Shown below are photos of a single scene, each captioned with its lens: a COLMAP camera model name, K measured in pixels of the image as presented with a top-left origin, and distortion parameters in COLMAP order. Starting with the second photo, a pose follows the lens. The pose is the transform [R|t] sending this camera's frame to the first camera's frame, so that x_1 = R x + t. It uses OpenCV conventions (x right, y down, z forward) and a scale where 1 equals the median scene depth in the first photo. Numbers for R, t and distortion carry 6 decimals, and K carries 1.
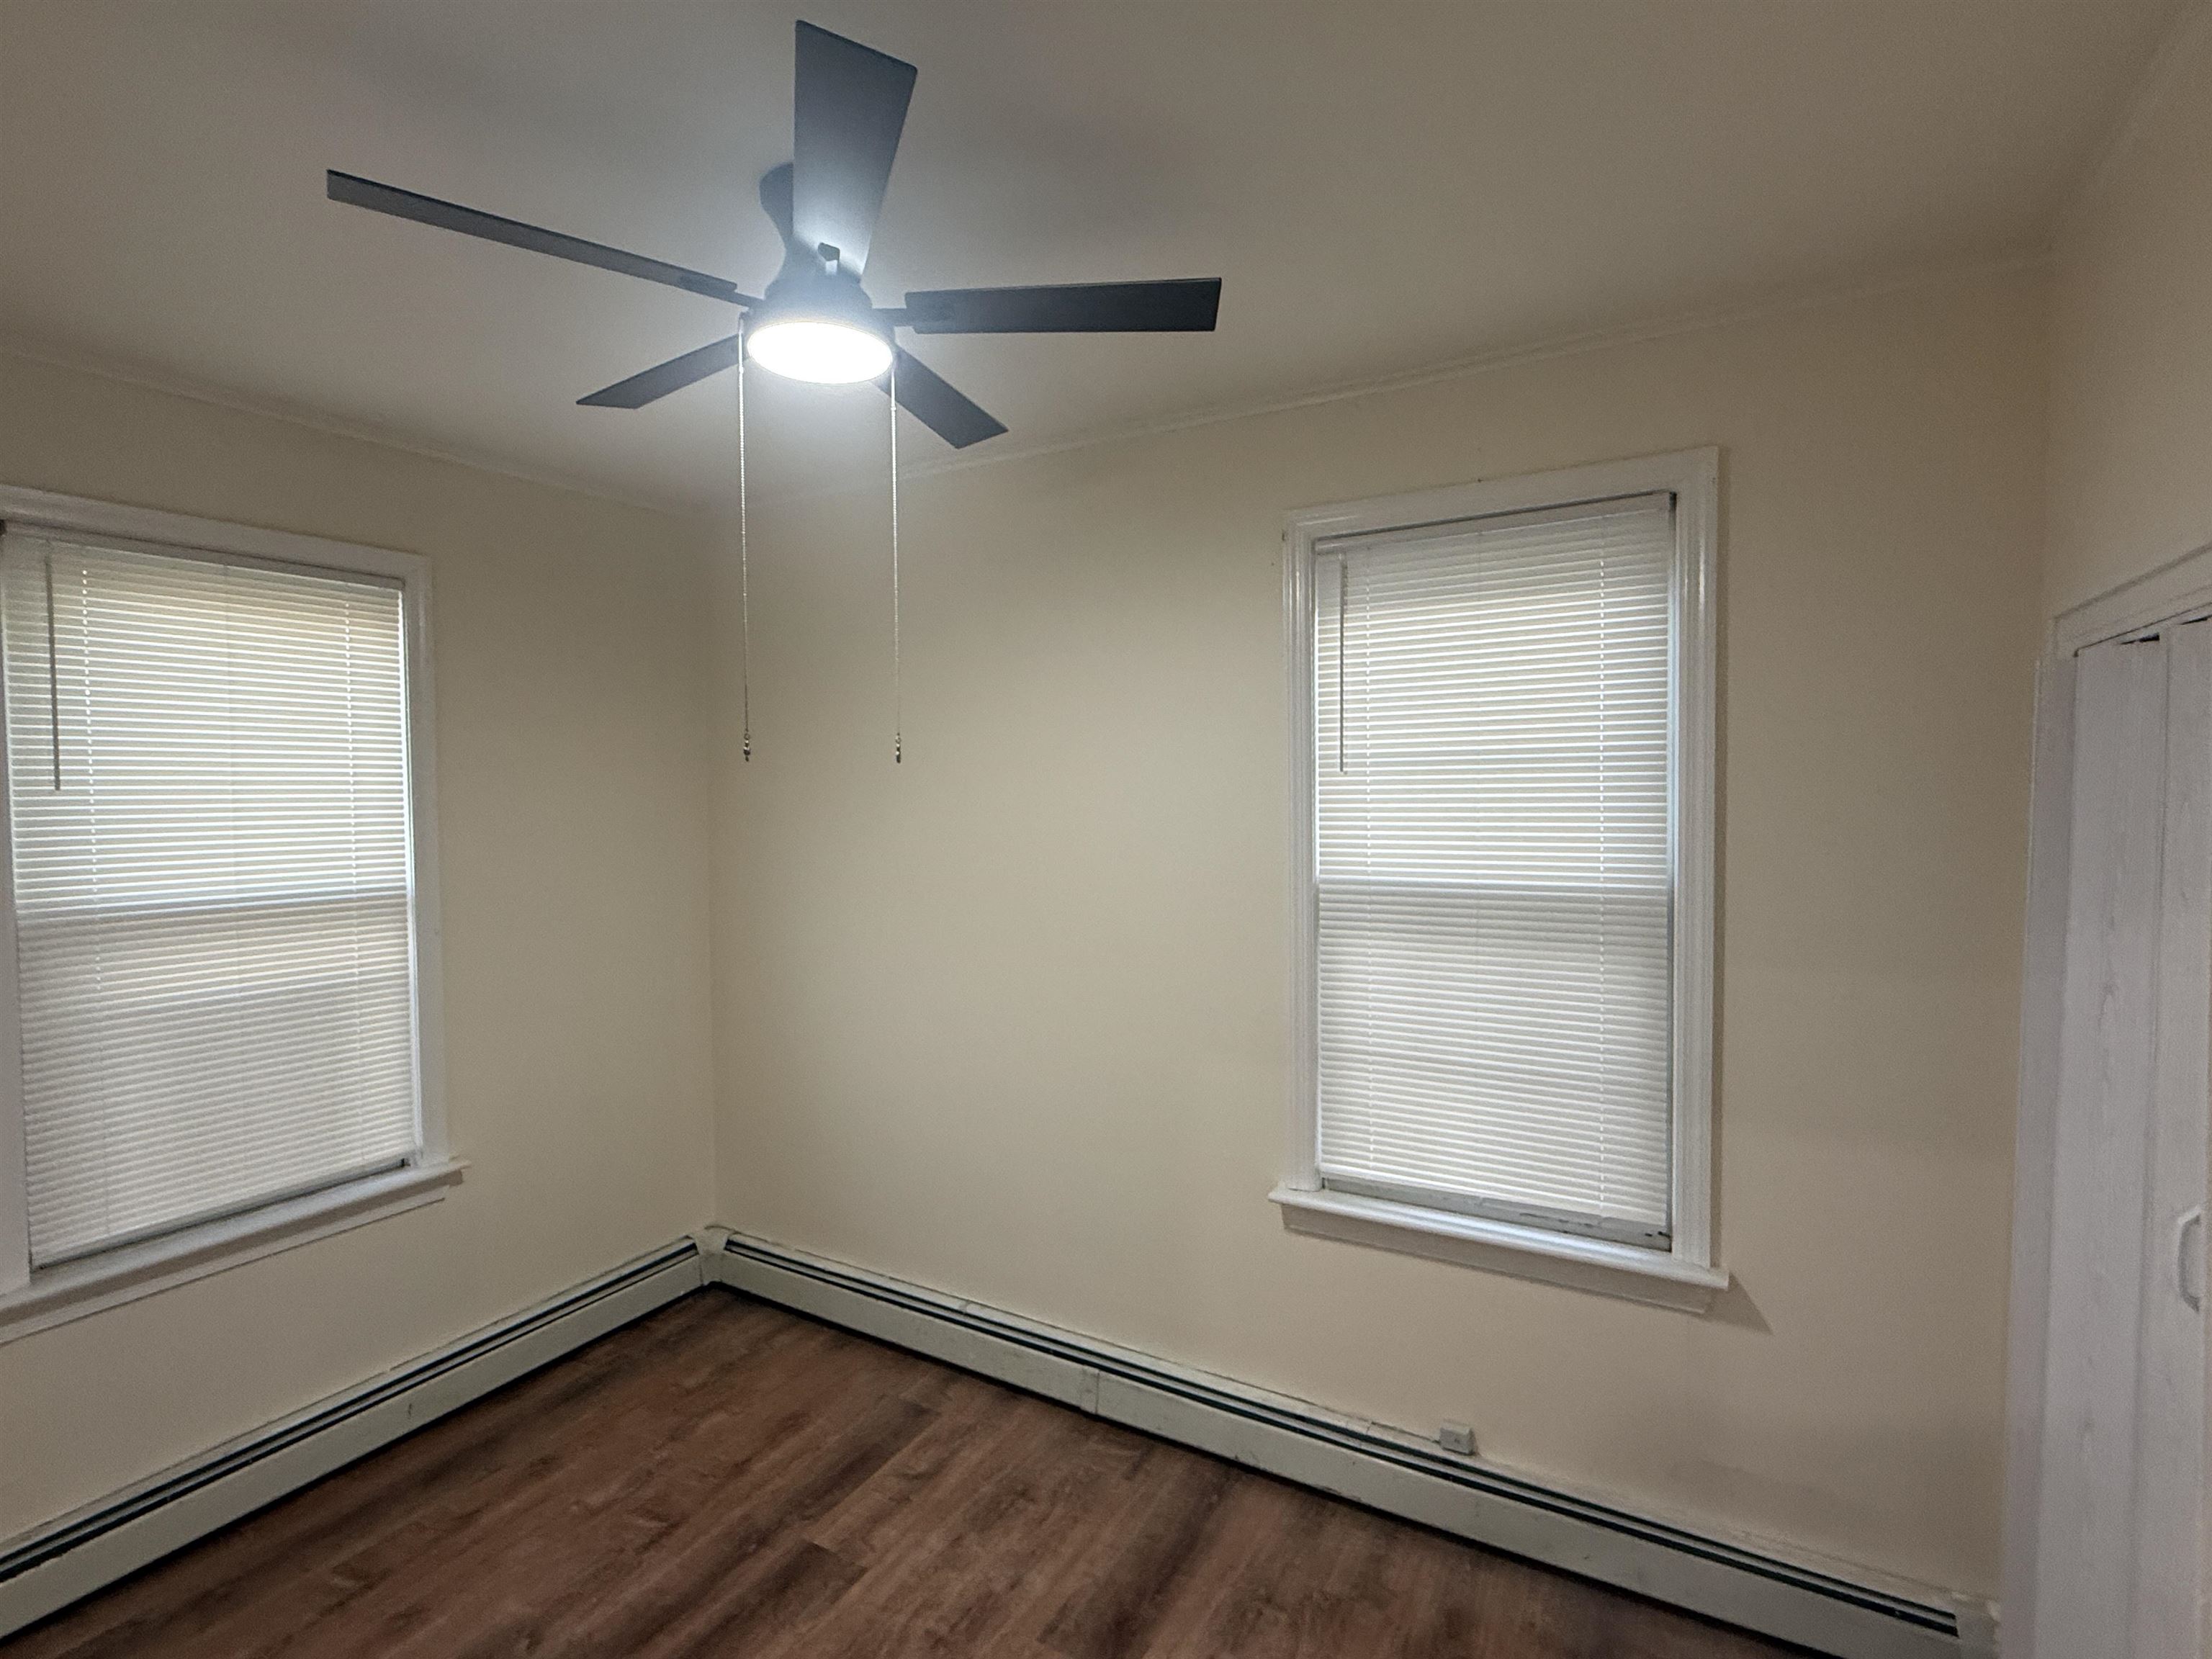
lens RADIAL K [[1046.0, 0, 1097.2], [0, 1046.0, 825.7], [0, 0, 1]] dist [-0.005213, -0.000825]
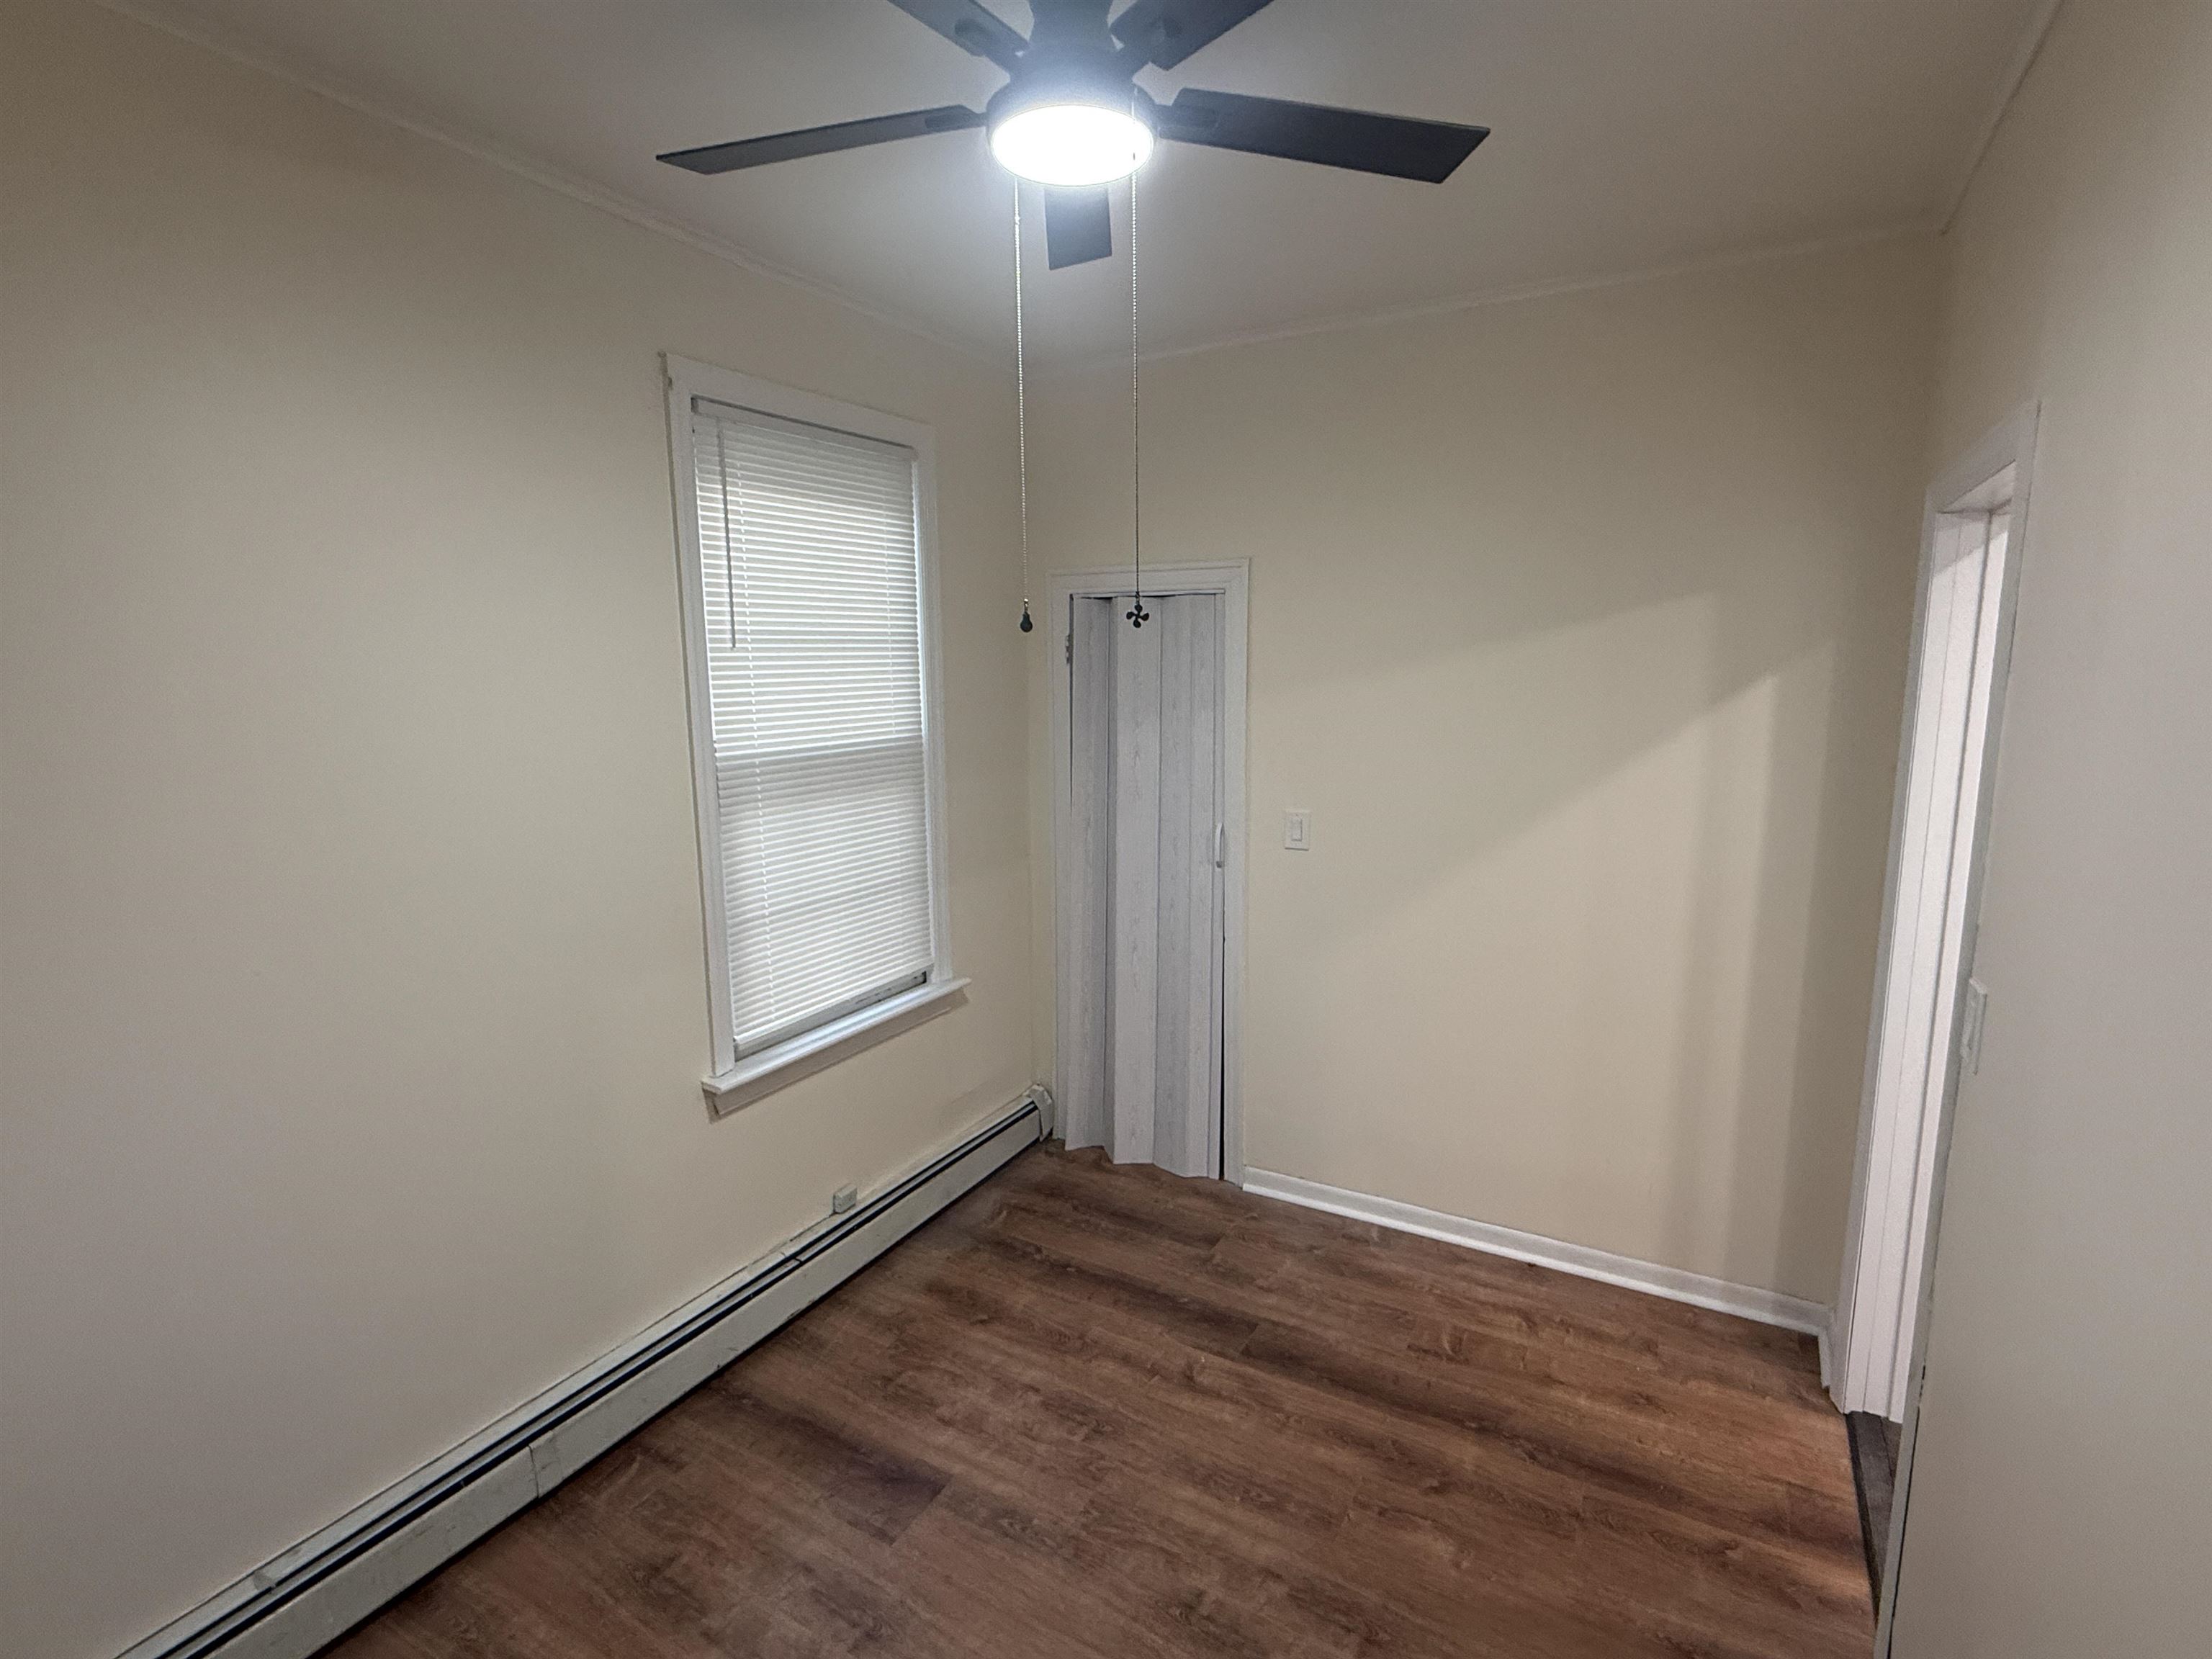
lens RADIAL K [[1046.0, 0, 1102.7], [0, 1046.0, 826.3], [0, 0, 1]] dist [-0.005213, -0.000825]
pose [[0.005588, -0.149267, 0.988781, -0.807374], [0.043638, 0.987891, 0.148886, -0.016561], [-0.999032, 0.042316, 0.012034, 0.668257]]
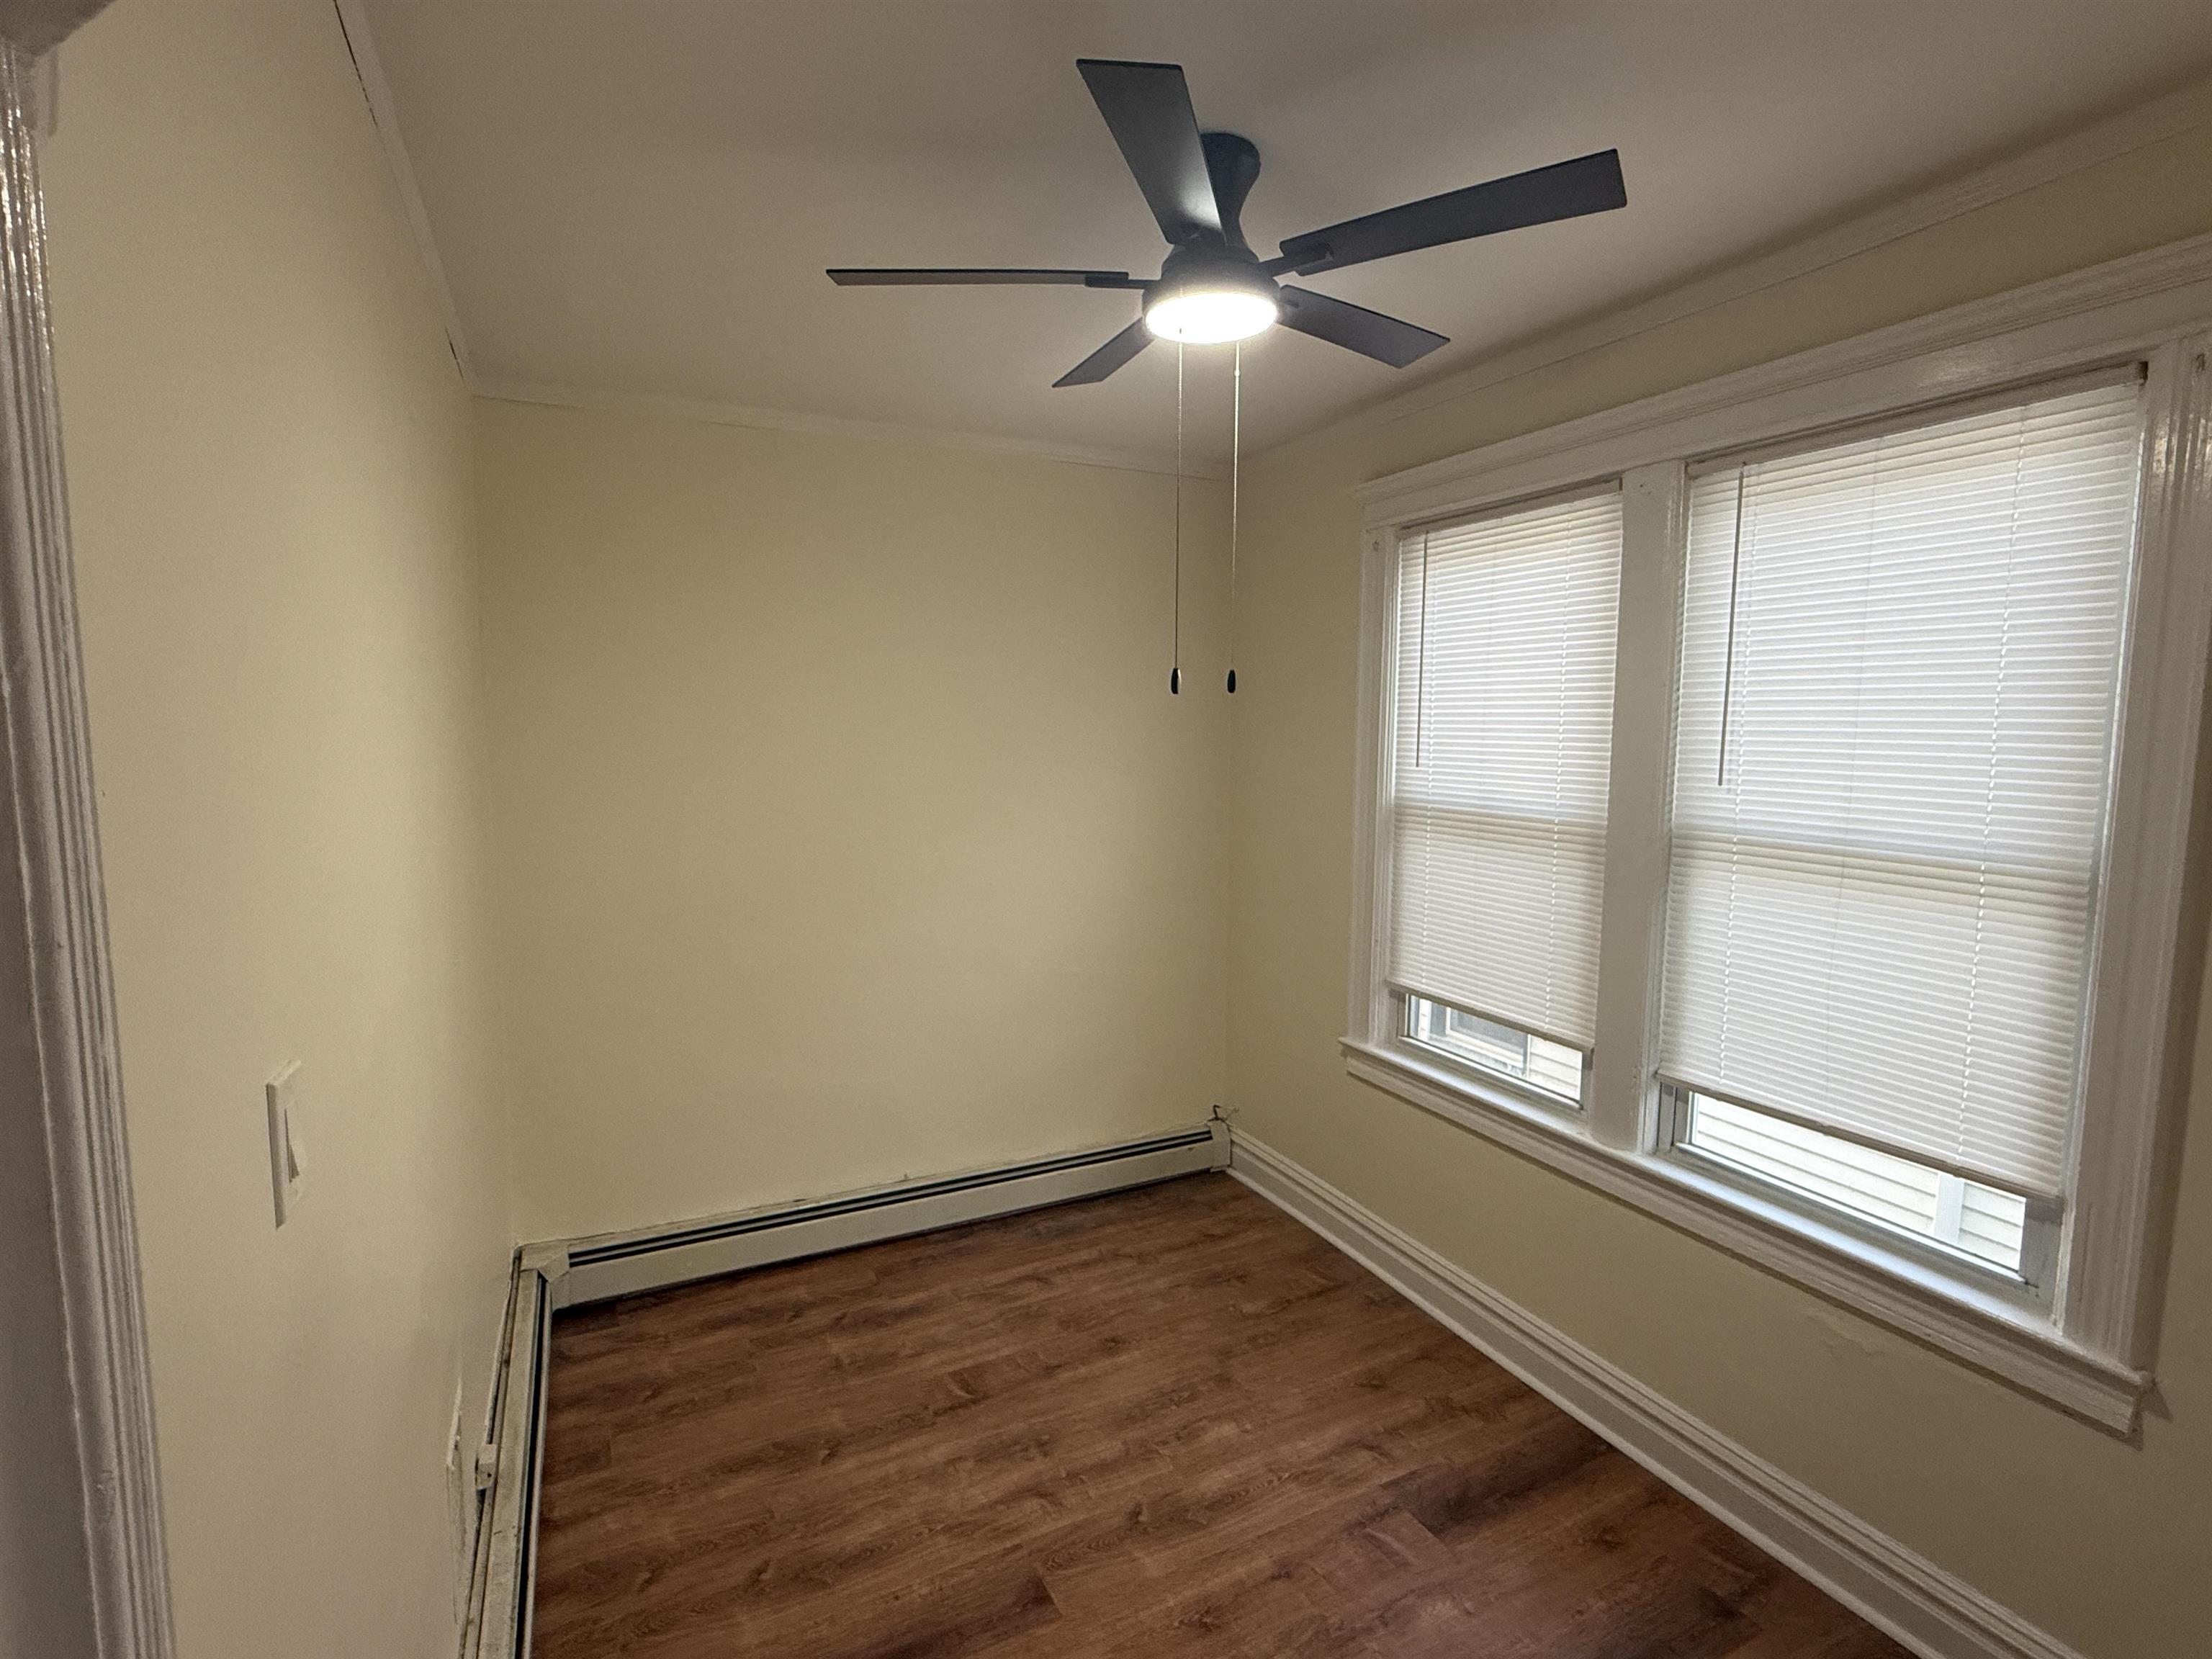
lens RADIAL K [[1046.0, 0, 1106.2], [0, 1046.0, 829.4], [0, 0, 1]] dist [-0.005213, -0.000825]
pose [[0.835782, 0.080989, -0.543055, 0.294623], [-0.043698, 0.995736, 0.081247, 0.024571], [0.547319, -0.044174, 0.835757, -0.049716]]
